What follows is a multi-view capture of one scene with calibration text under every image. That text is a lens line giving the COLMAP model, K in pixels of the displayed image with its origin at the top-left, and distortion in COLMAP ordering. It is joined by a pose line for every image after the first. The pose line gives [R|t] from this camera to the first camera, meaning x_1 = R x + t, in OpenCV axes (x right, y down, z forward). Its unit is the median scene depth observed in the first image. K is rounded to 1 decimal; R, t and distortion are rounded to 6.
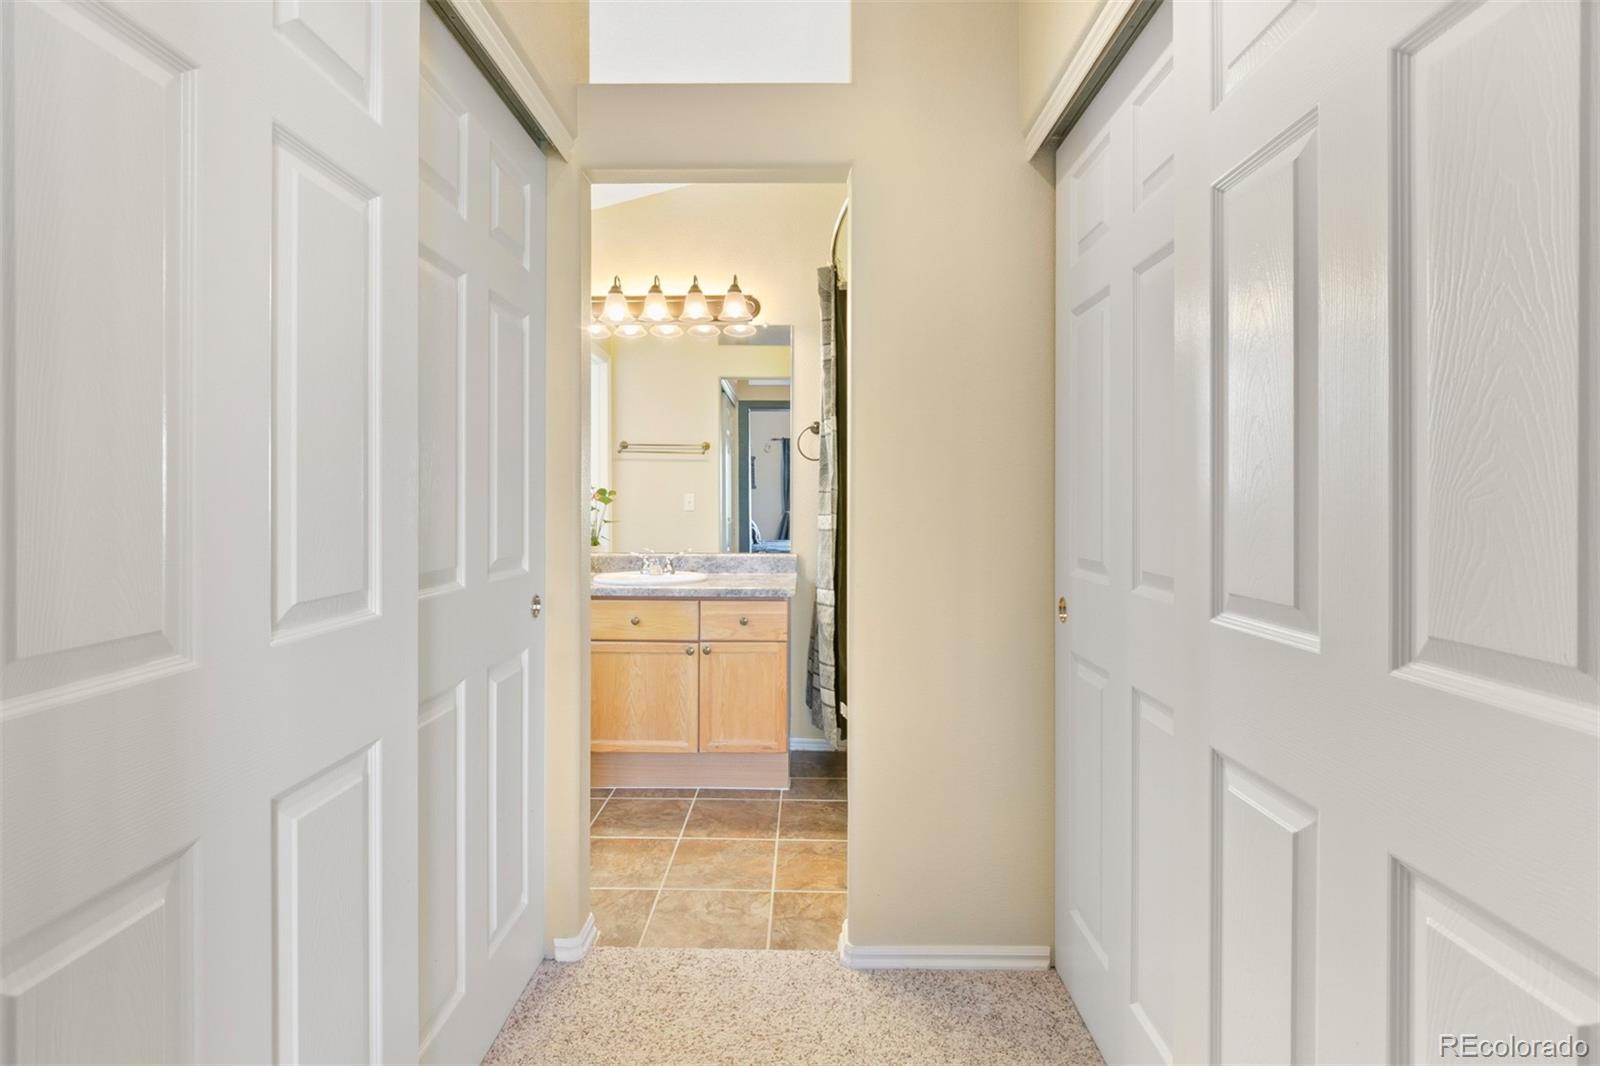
lens RADIAL K [[750.6, 0, 792.3], [0, 750.6, 504.1], [0, 0, 1]] dist [-0.001265, -0.001097]
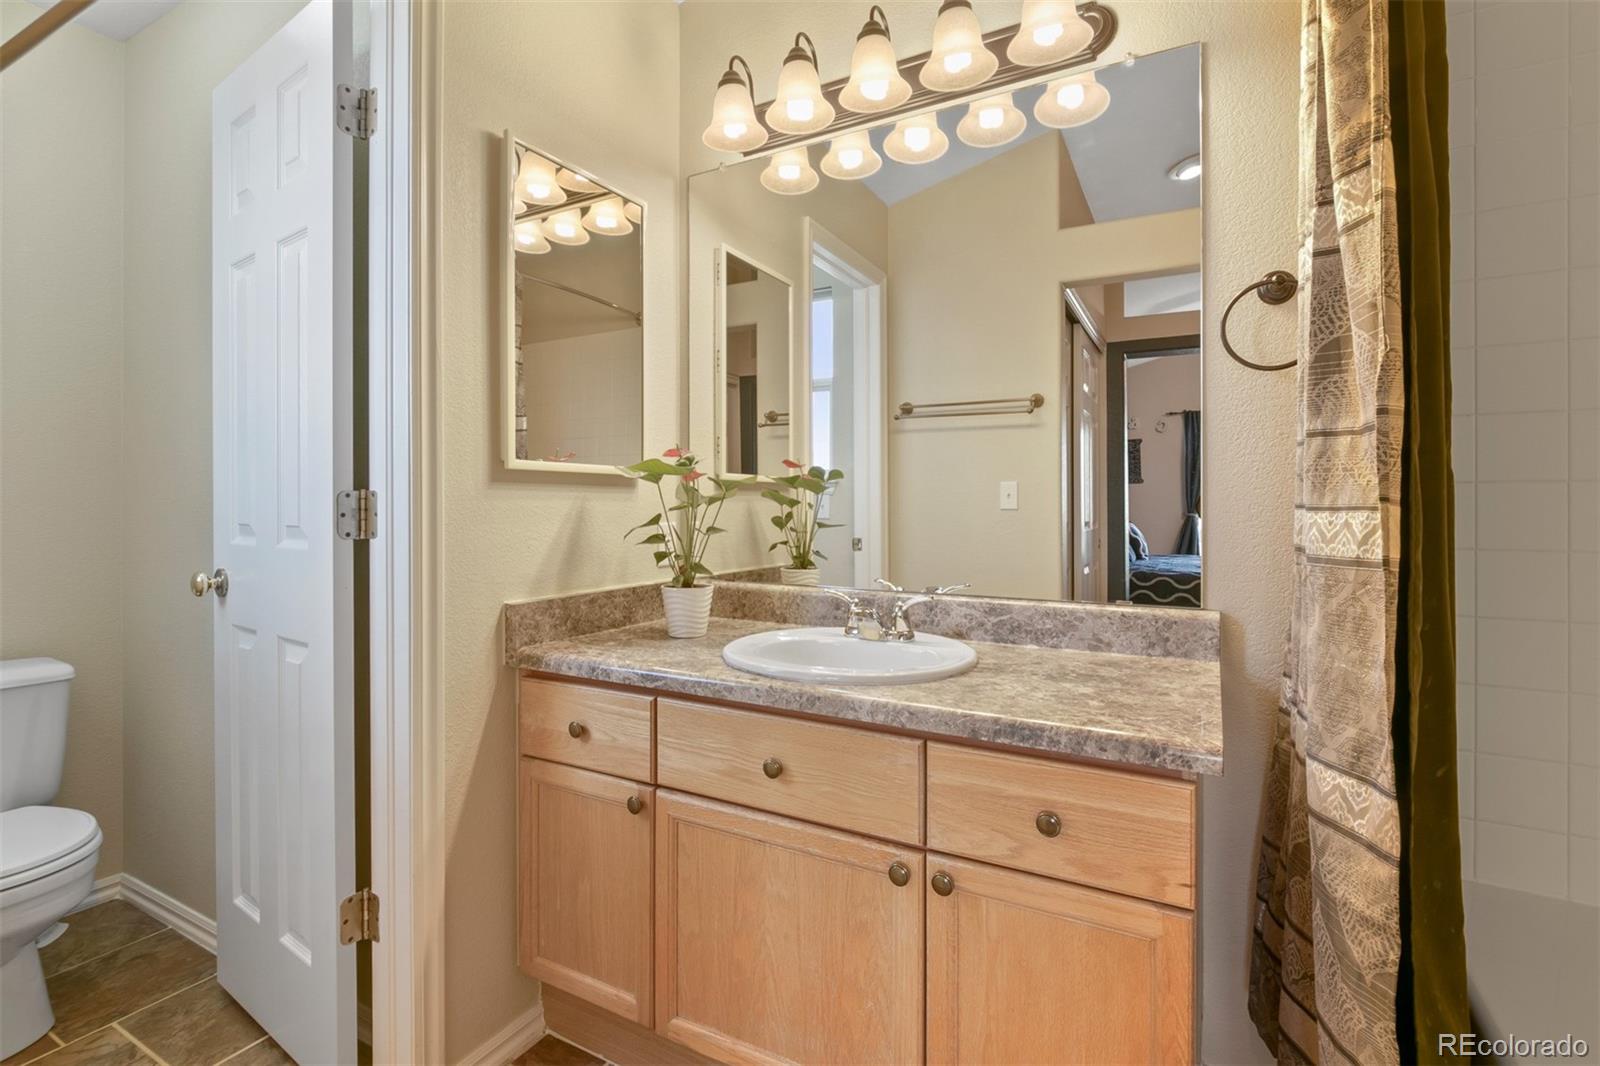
lens RADIAL K [[750.6, 0, 792.3], [0, 750.6, 504.1], [0, 0, 1]] dist [-0.001265, -0.001097]
pose [[0.879945, -0.003526, -0.475063, -0.004896], [0.000416, 0.999978, -0.006652, 0.014432], [0.475076, 0.005656, 0.879927, 0.642087]]
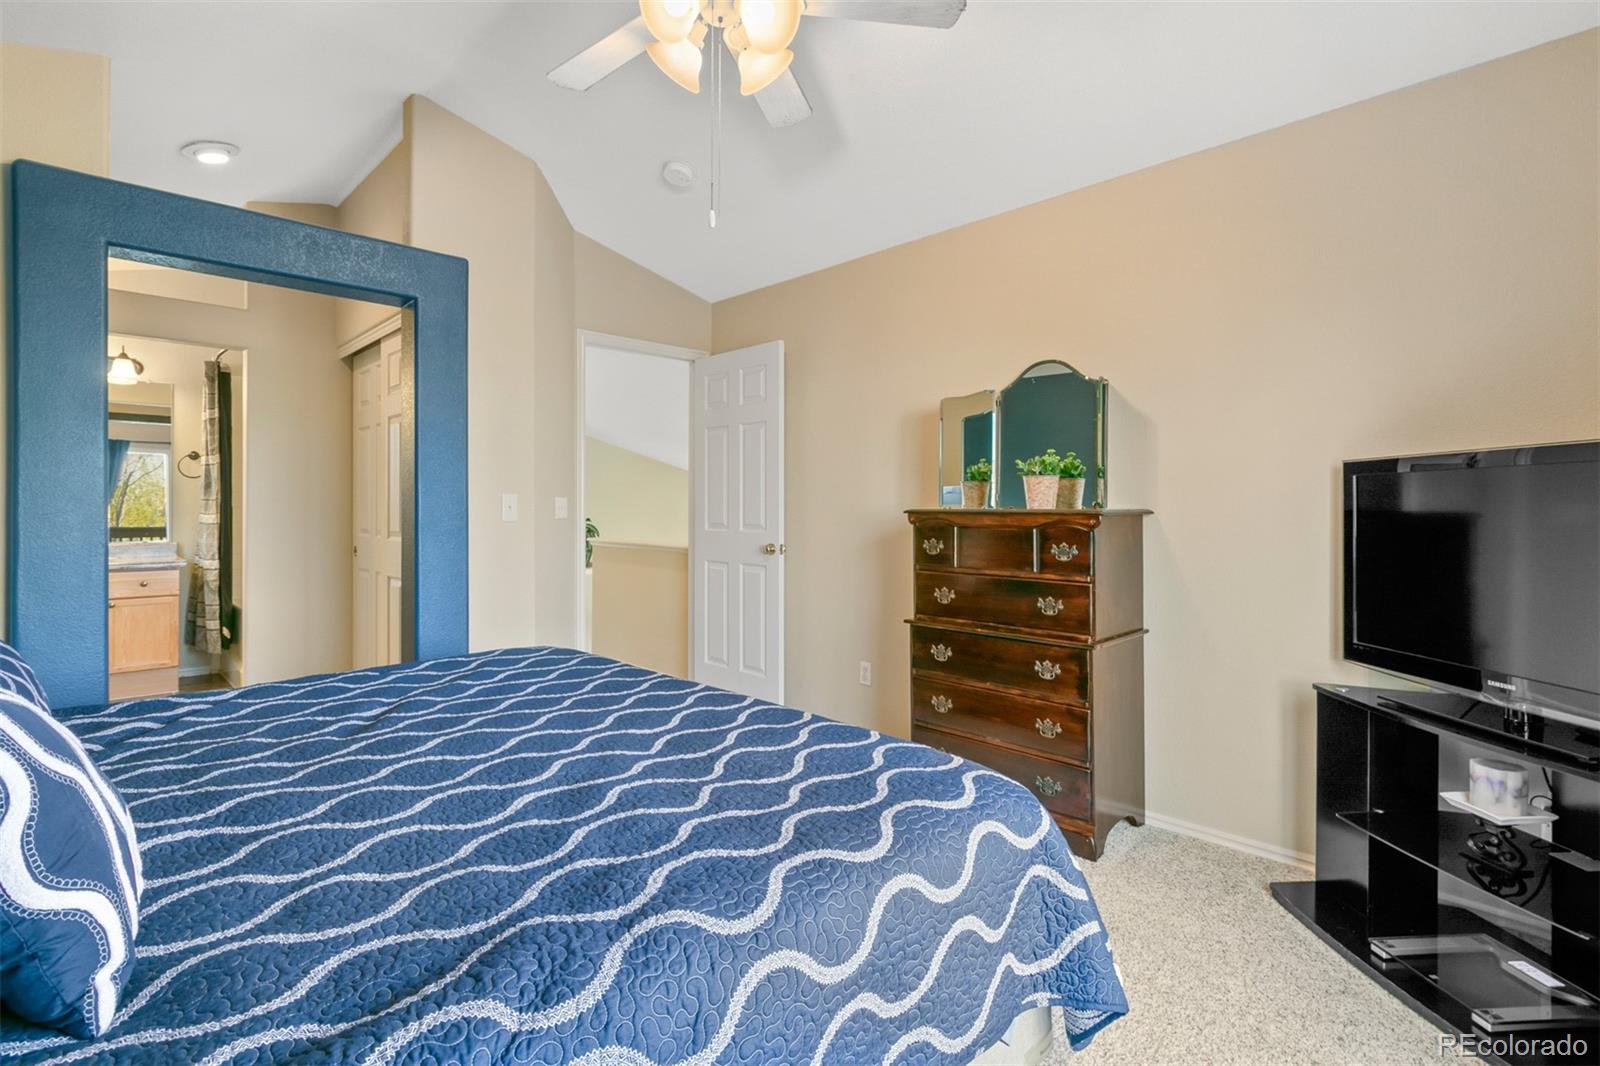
lens RADIAL K [[750.6, 0, 792.3], [0, 750.6, 504.1], [0, 0, 1]] dist [-0.001265, -0.001097]
pose [[0.705250, 0.000959, 0.708958, -0.214051], [0.002161, 0.999992, -0.003502, 0.001264], [-0.708955, 0.004002, 0.705242, -1.014223]]
